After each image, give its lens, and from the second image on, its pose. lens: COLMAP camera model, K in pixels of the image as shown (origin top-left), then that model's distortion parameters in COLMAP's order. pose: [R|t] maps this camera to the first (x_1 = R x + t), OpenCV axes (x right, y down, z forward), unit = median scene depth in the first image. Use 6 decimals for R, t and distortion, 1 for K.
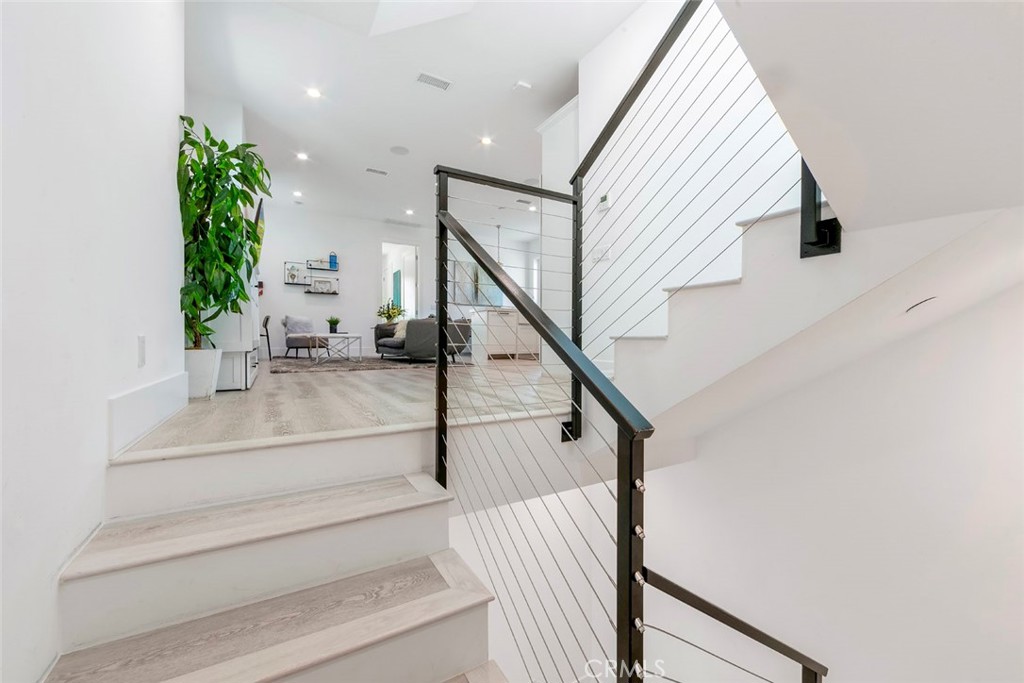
lens RADIAL K [[414.8, 0, 511.7], [0, 414.8, 346.1], [0, 0, 1]] dist [-0.004029, -0.000221]
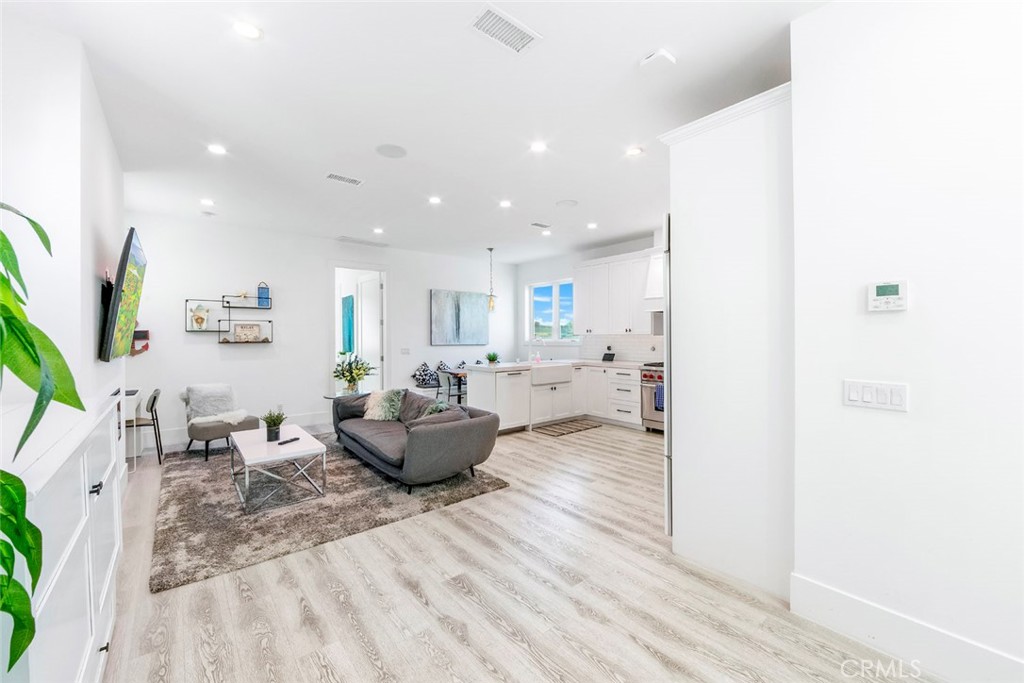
lens RADIAL K [[414.8, 0, 516.4], [0, 414.8, 337.1], [0, 0, 1]] dist [-0.004029, -0.000221]
pose [[0.986139, -0.007891, 0.165731, -0.135549], [0.009940, 0.999884, -0.011539, -0.132218], [-0.165621, 0.013027, 0.986103, 0.258438]]
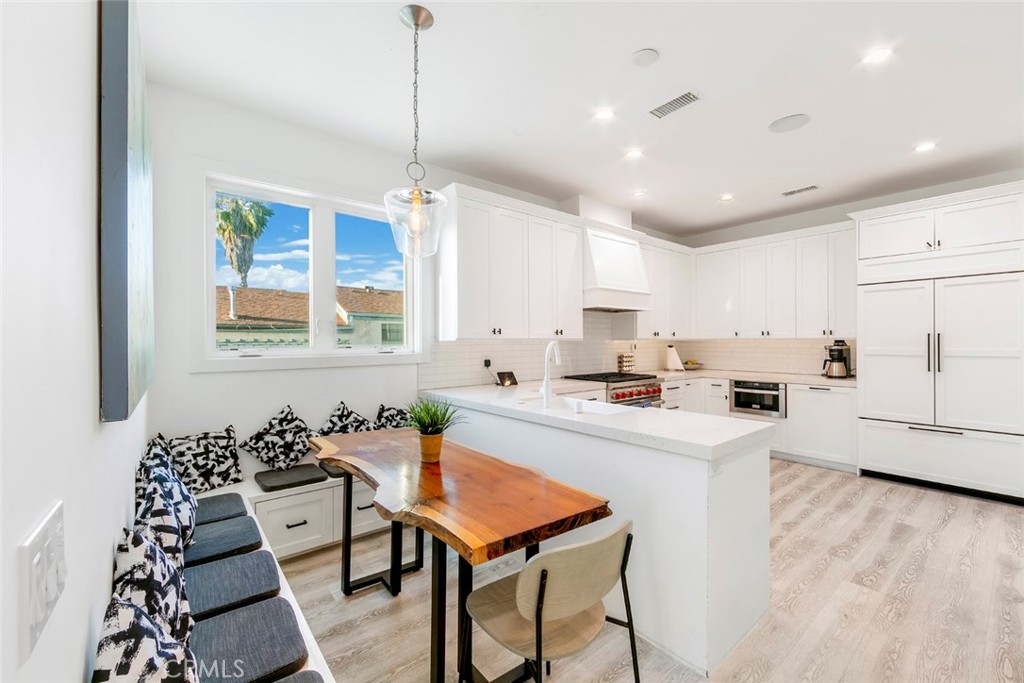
lens RADIAL K [[414.8, 0, 512.5], [0, 414.8, 341.4], [0, 0, 1]] dist [-0.004029, -0.000221]
pose [[-0.158108, -0.000622, 0.987422, -0.293334], [0.014793, 0.999886, 0.002998, -0.143859], [-0.987311, 0.015081, -0.158081, 1.172533]]
